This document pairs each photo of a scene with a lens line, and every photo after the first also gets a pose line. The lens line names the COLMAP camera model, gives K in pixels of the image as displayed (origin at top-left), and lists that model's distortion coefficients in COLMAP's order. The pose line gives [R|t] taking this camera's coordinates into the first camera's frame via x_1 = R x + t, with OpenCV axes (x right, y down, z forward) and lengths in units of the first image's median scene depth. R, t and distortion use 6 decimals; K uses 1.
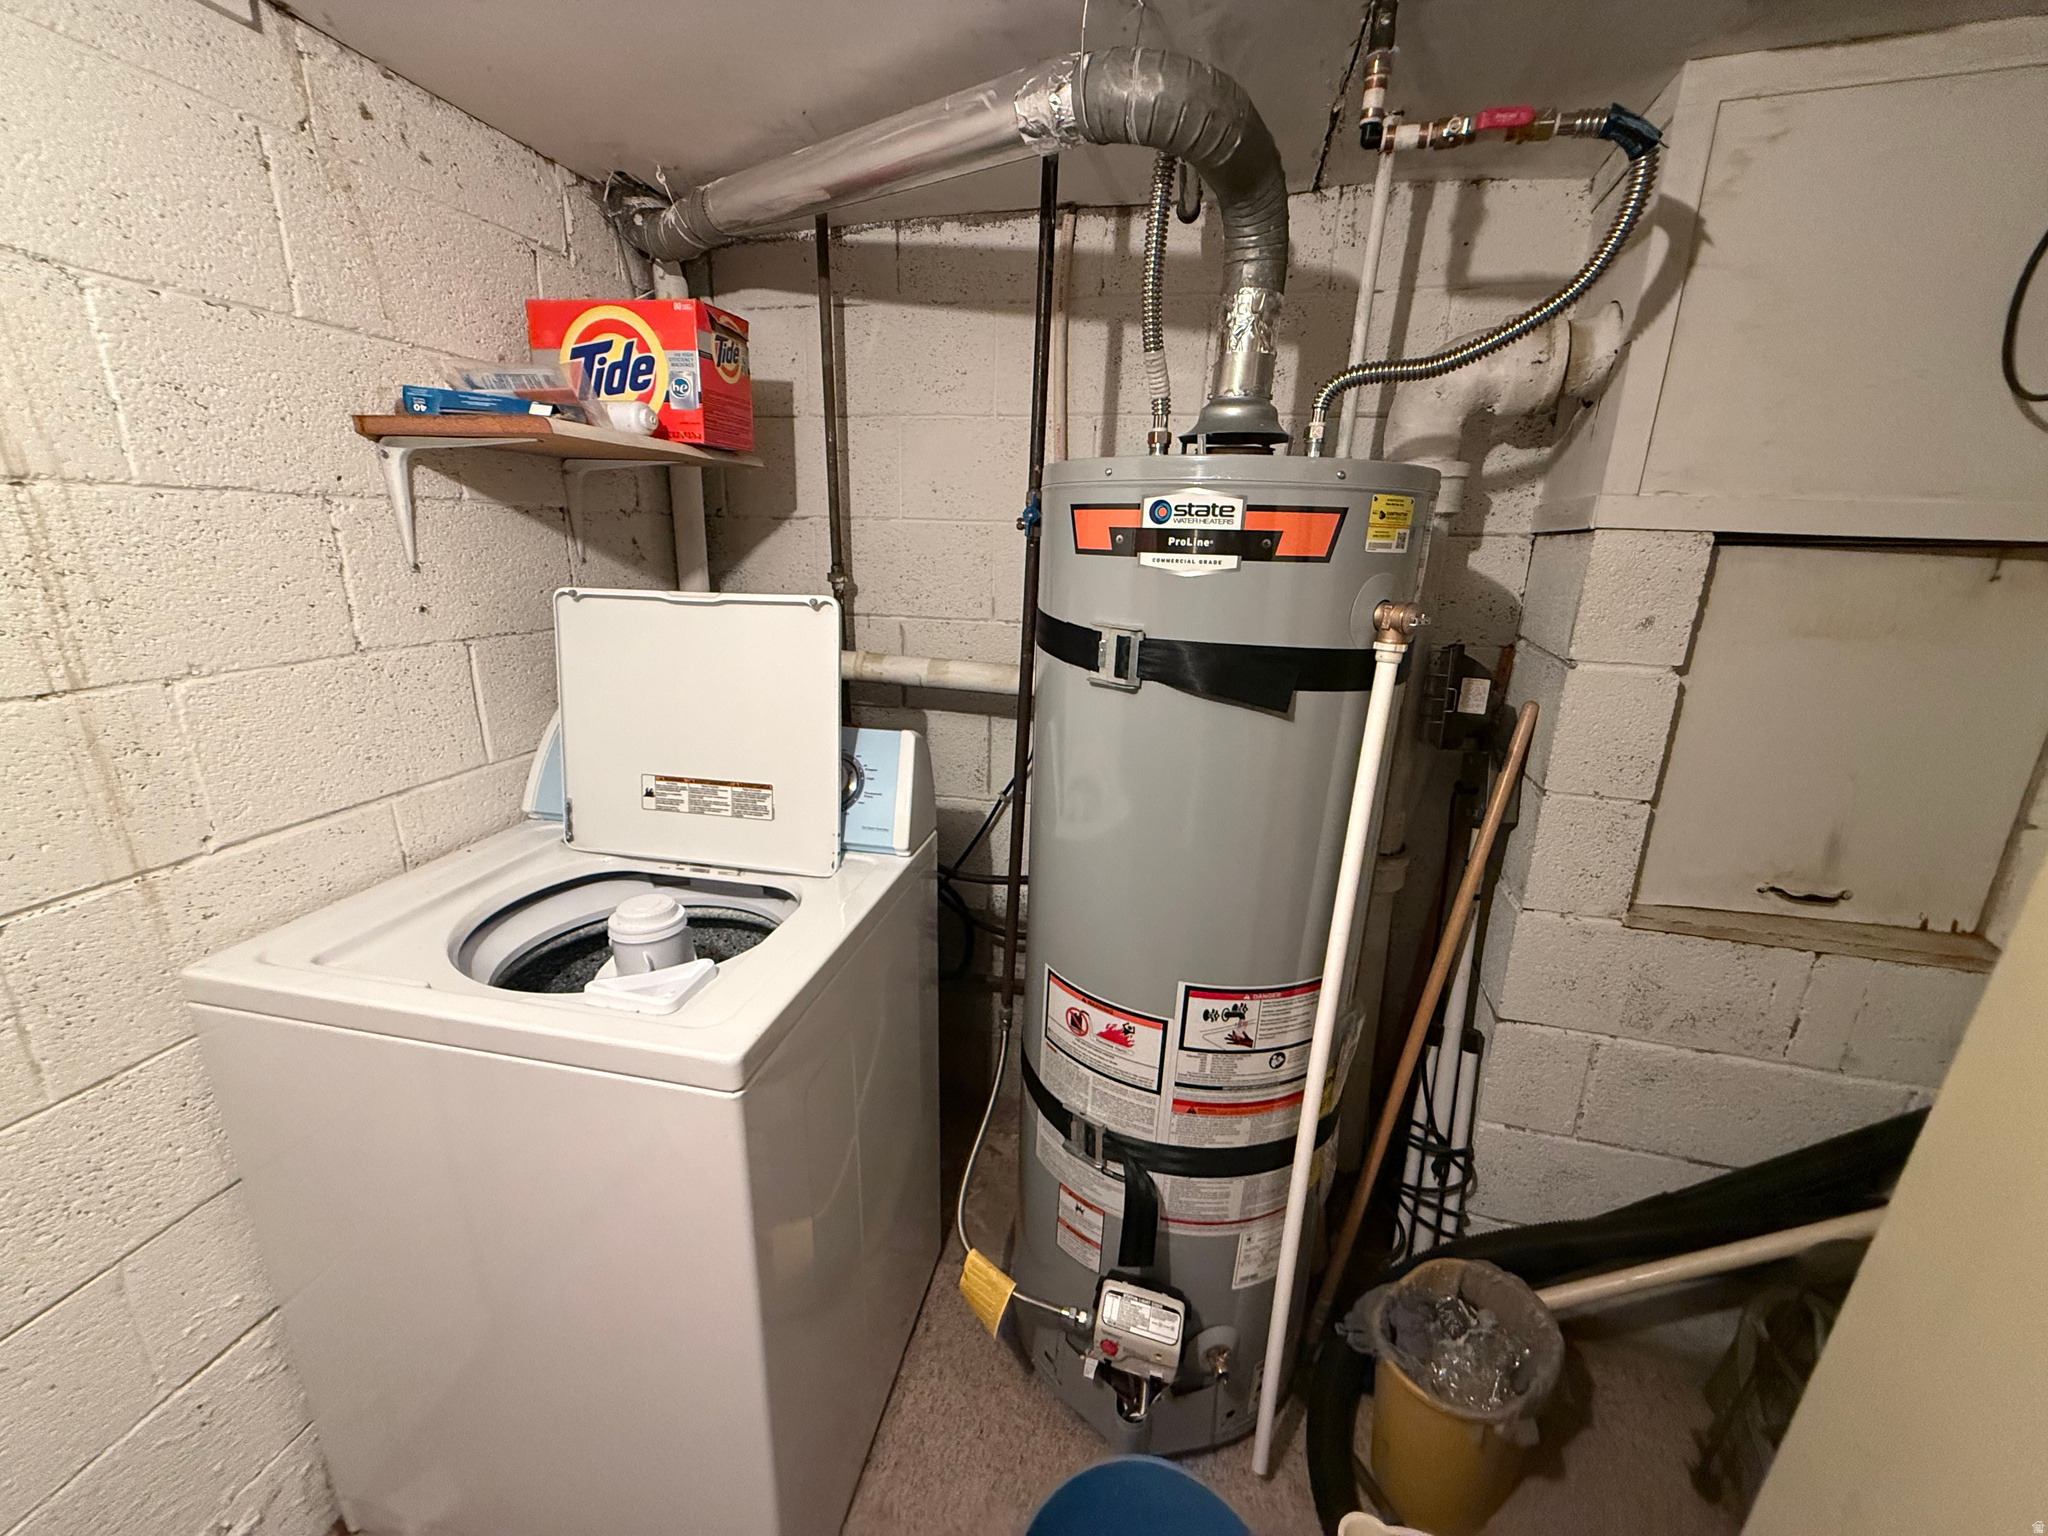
lens RADIAL K [[818.9, 0, 1017.3], [0, 818.9, 773.7], [0, 0, 1]] dist [0.003031, 0.000439]
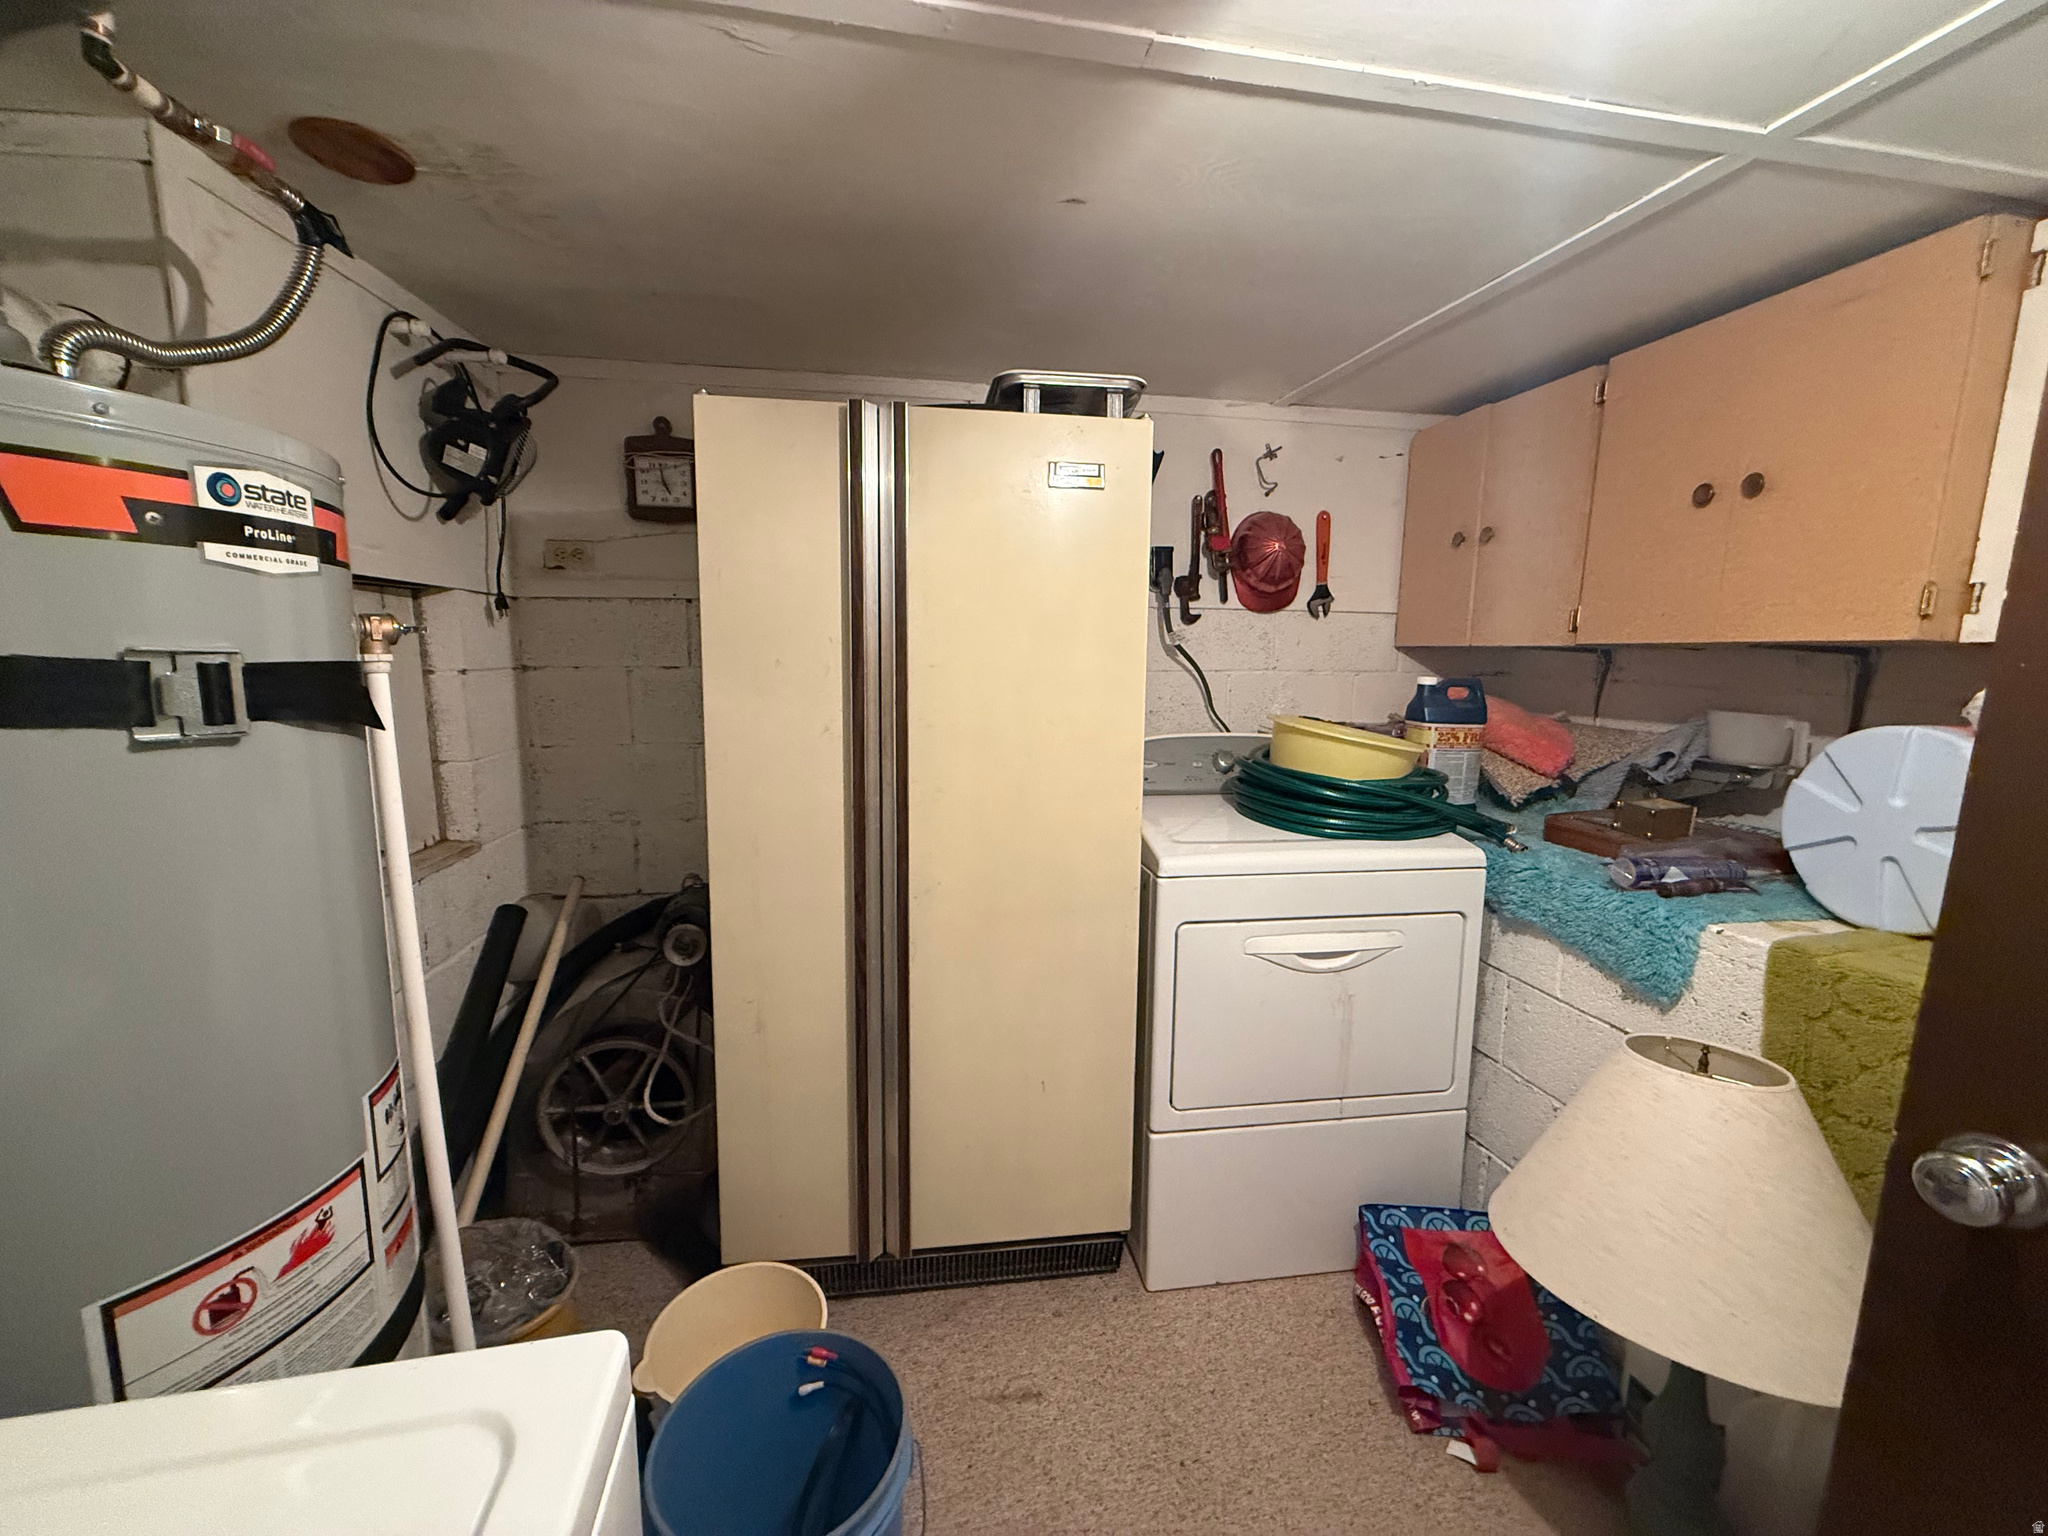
lens RADIAL K [[818.9, 0, 1019.9], [0, 818.9, 762.5], [0, 0, 1]] dist [0.003031, 0.000439]
pose [[-0.389359, -0.159070, 0.907246, -0.799836], [0.238801, 0.933863, 0.266222, -0.116462], [-0.889592, 0.320308, -0.325622, 0.679295]]
